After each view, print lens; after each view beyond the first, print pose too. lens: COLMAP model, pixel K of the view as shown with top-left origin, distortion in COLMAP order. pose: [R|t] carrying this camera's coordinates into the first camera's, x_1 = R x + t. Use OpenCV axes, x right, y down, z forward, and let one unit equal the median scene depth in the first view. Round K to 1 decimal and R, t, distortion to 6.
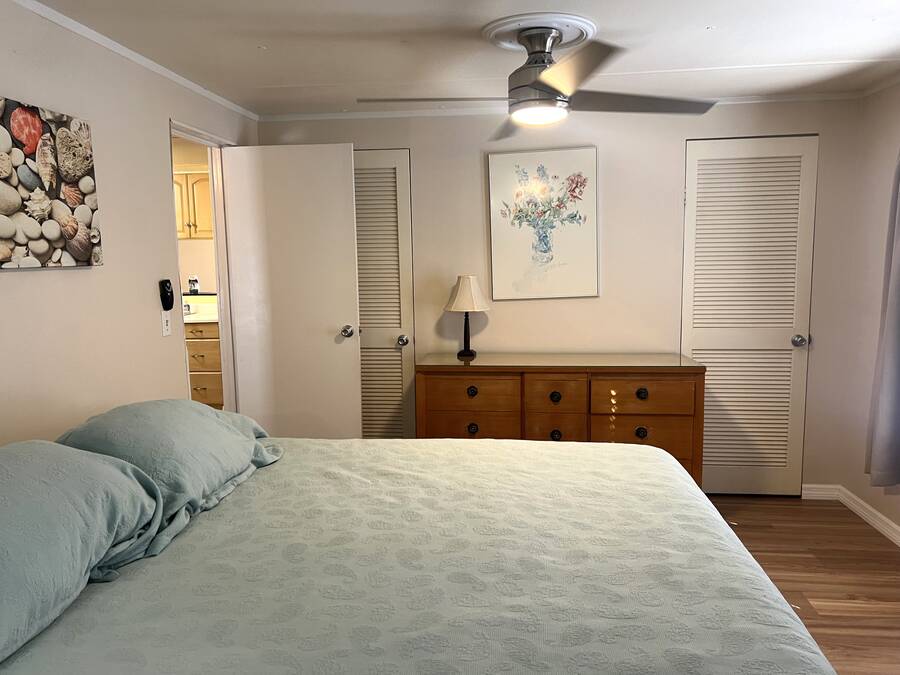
lens RADIAL K [[681.9, 0, 447.8], [0, 681.9, 340.1], [0, 0, 1]] dist [0.066091, -0.066623]
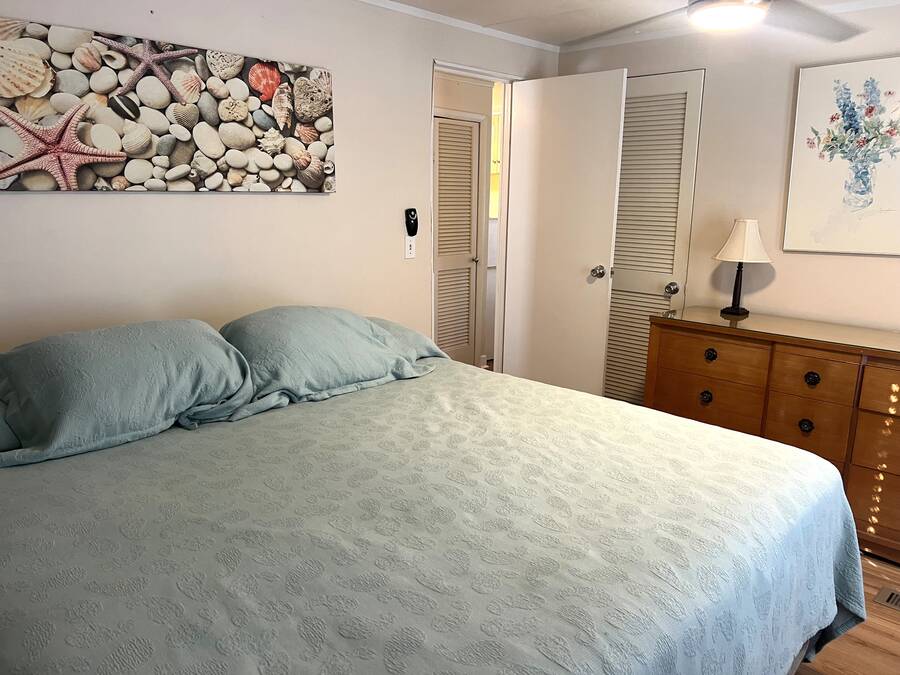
lens RADIAL K [[681.9, 0, 445.9], [0, 681.9, 335.7], [0, 0, 1]] dist [0.066091, -0.066623]
pose [[0.793945, 0.153802, -0.588214, 0.440256], [-0.104257, 0.987584, 0.117506, -0.024430], [0.598983, -0.031968, 0.800123, 0.164196]]
